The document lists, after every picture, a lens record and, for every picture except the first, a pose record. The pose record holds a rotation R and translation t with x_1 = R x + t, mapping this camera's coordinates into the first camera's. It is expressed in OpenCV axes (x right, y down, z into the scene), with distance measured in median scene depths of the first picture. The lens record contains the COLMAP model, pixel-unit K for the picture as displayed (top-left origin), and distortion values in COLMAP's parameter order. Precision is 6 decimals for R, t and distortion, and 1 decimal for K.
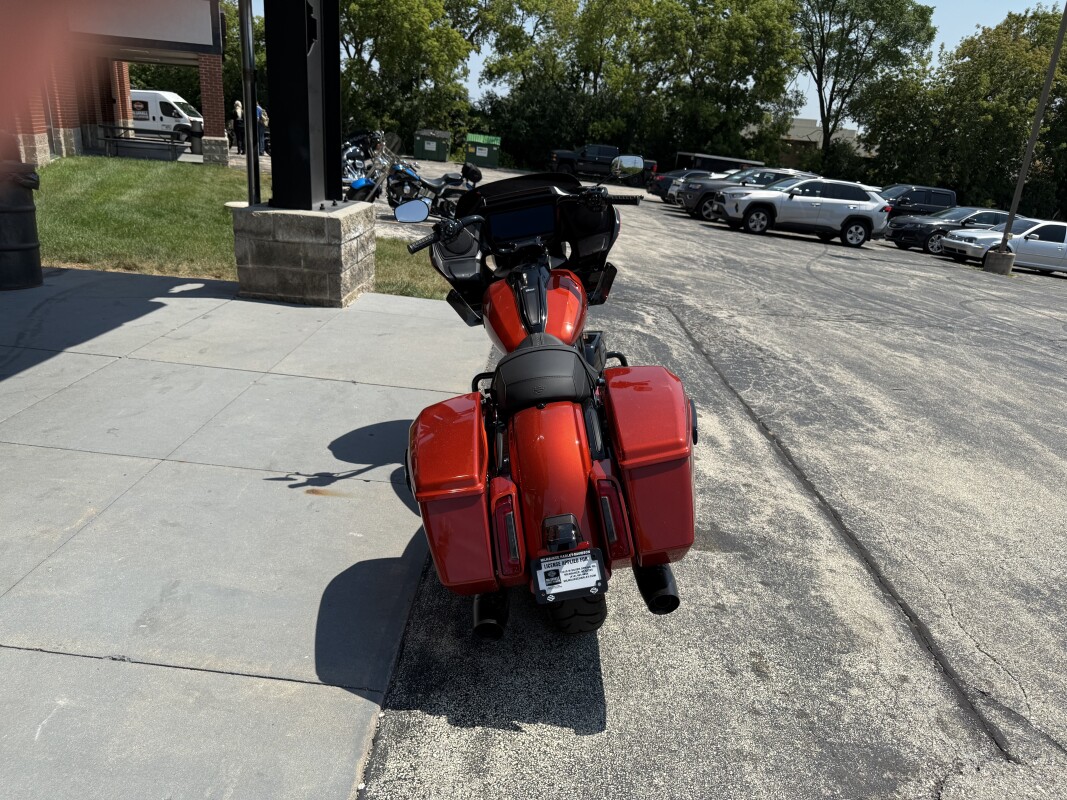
lens RADIAL K [[768.5, 0, 518.4], [0, 768.5, 398.5], [0, 0, 1]] dist [0.019585, -0.030798]
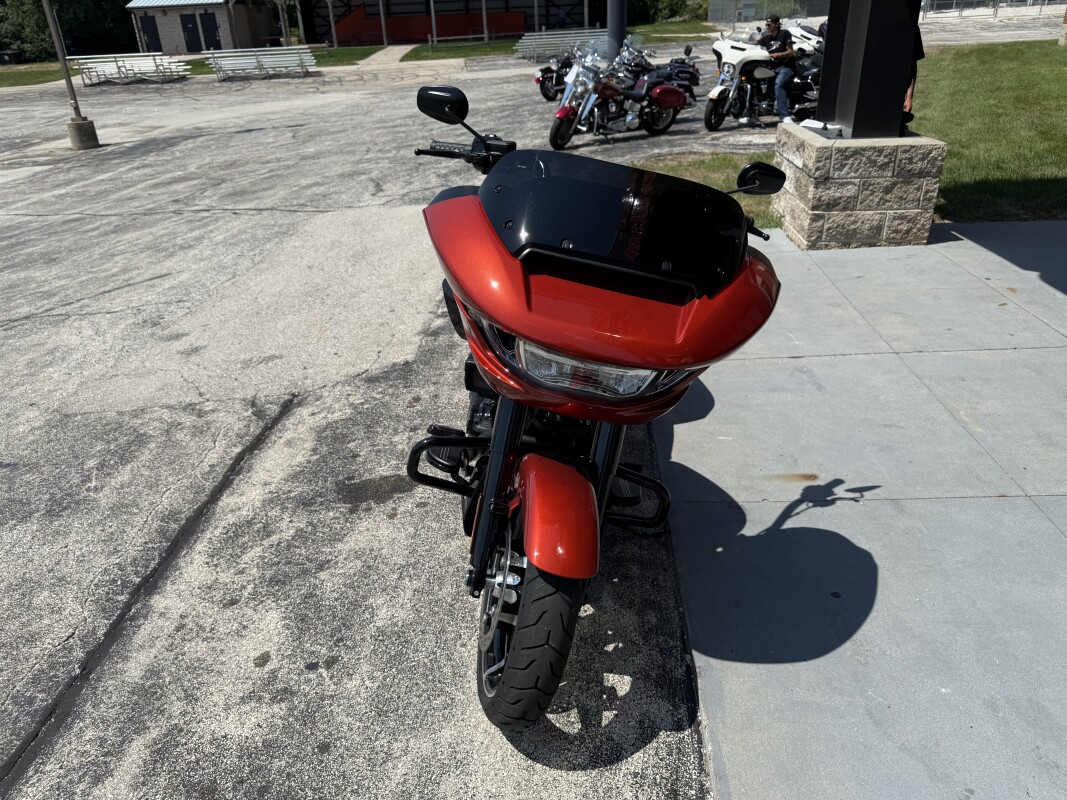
lens RADIAL K [[761.8, 0, 531.7], [0, 761.8, 398.5], [0, 0, 1]] dist [0.003534, -0.009548]
pose [[-0.999131, -0.041152, 0.006573, 0.008399], [-0.024114, 0.699536, 0.714190, -0.088552], [-0.033989, 0.713411, -0.699921, 0.244680]]
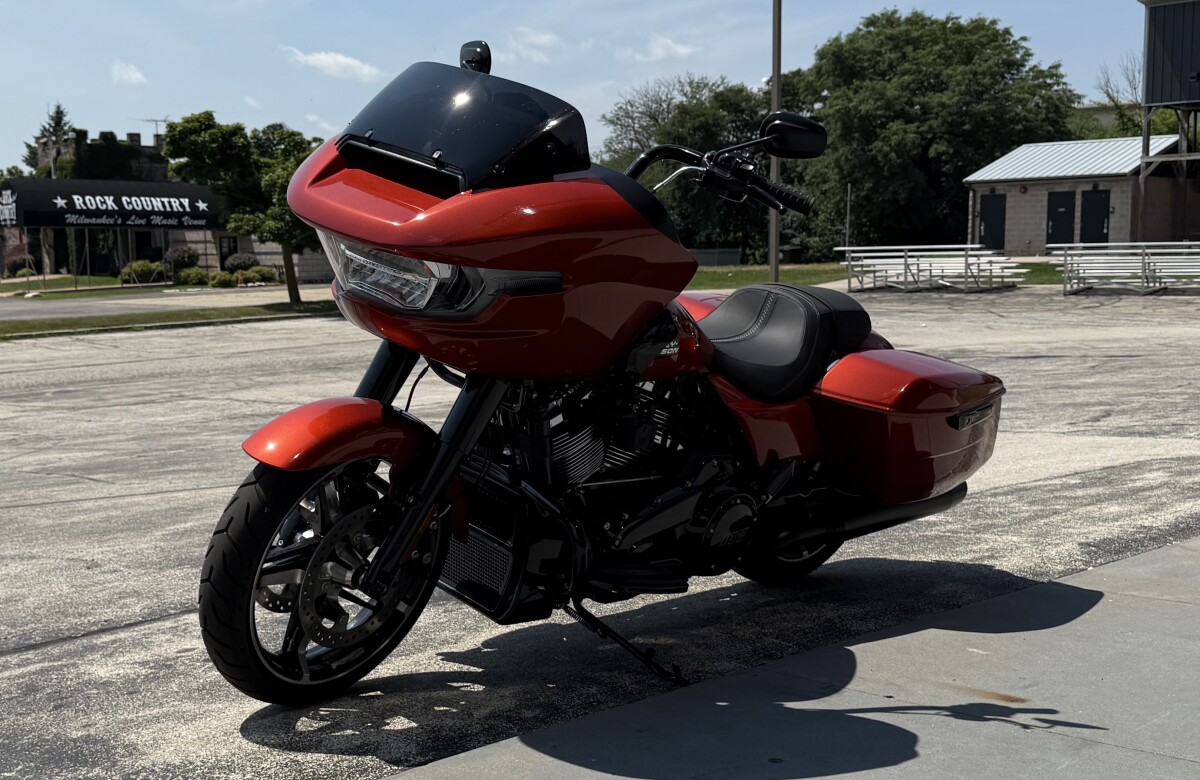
lens RADIAL K [[1480.8, 0, 485.8], [0, 1480.8, 392.9], [0, 0, 1]] dist [0.240599, -0.639450]
pose [[-0.698775, -0.131219, 0.703204, -0.107011], [0.198447, 0.908889, 0.366797, -0.074331], [-0.687264, 0.395857, -0.609069, 0.271984]]
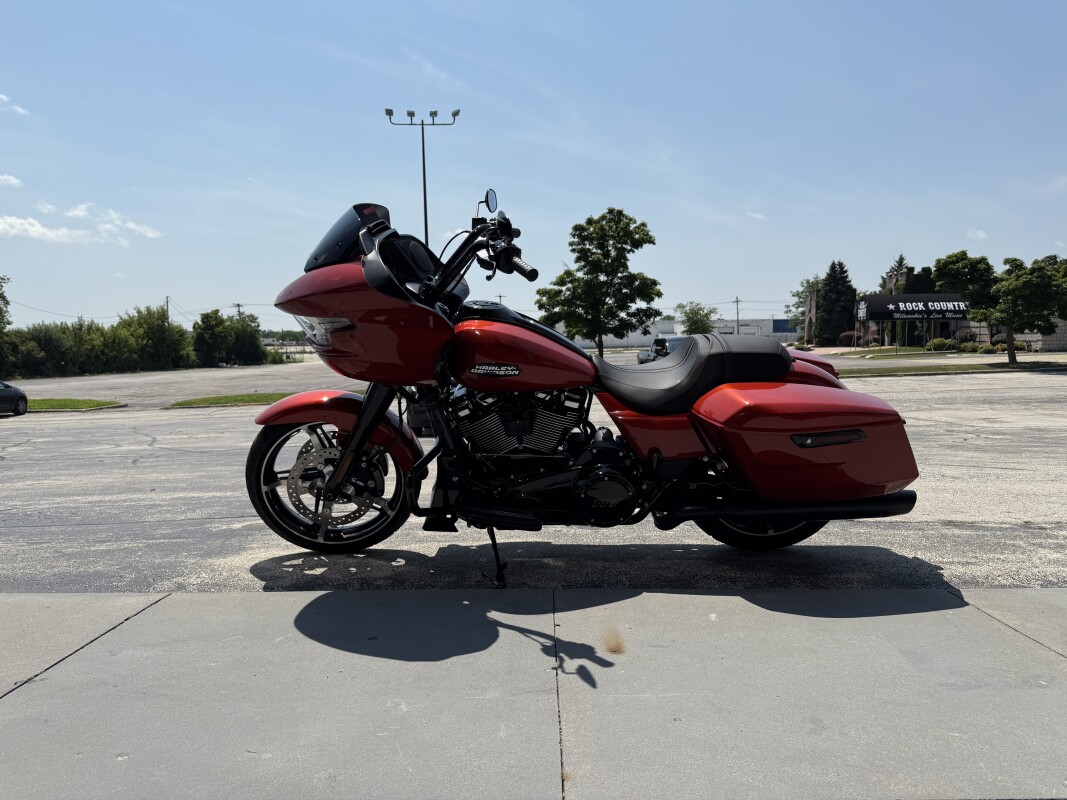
lens RADIAL K [[761.8, 0, 531.7], [0, 761.8, 398.5], [0, 0, 1]] dist [0.003534, -0.009548]
pose [[-0.034285, -0.147090, 0.988529, -0.132570], [0.337772, 0.929202, 0.149978, -0.028943], [-0.940603, 0.339039, 0.017825, 0.153857]]
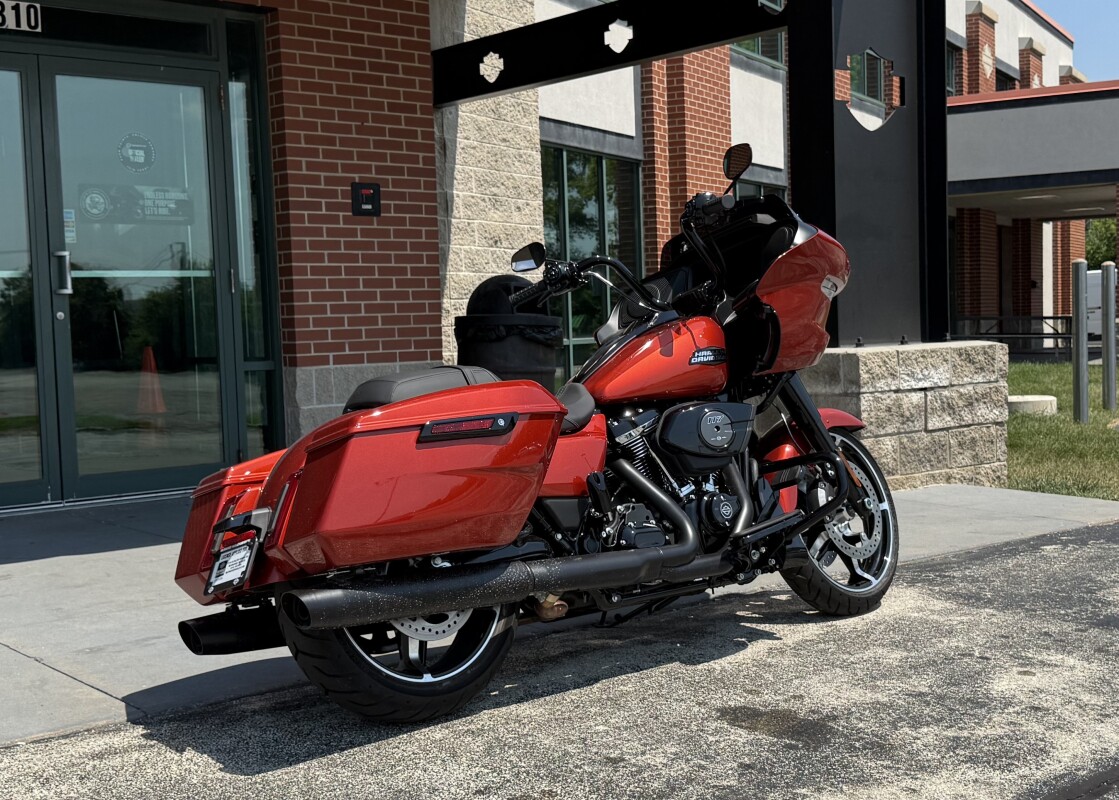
lens RADIAL K [[1556.5, 0, 614.7], [0, 1556.5, 401.4], [0, 0, 1]] dist [0.061990, 0.024734]
pose [[0.685205, -0.052285, -0.726471, 0.163422], [-0.165382, 0.960198, -0.225095, 0.036932], [0.709326, 0.274381, 0.649286, 0.009702]]
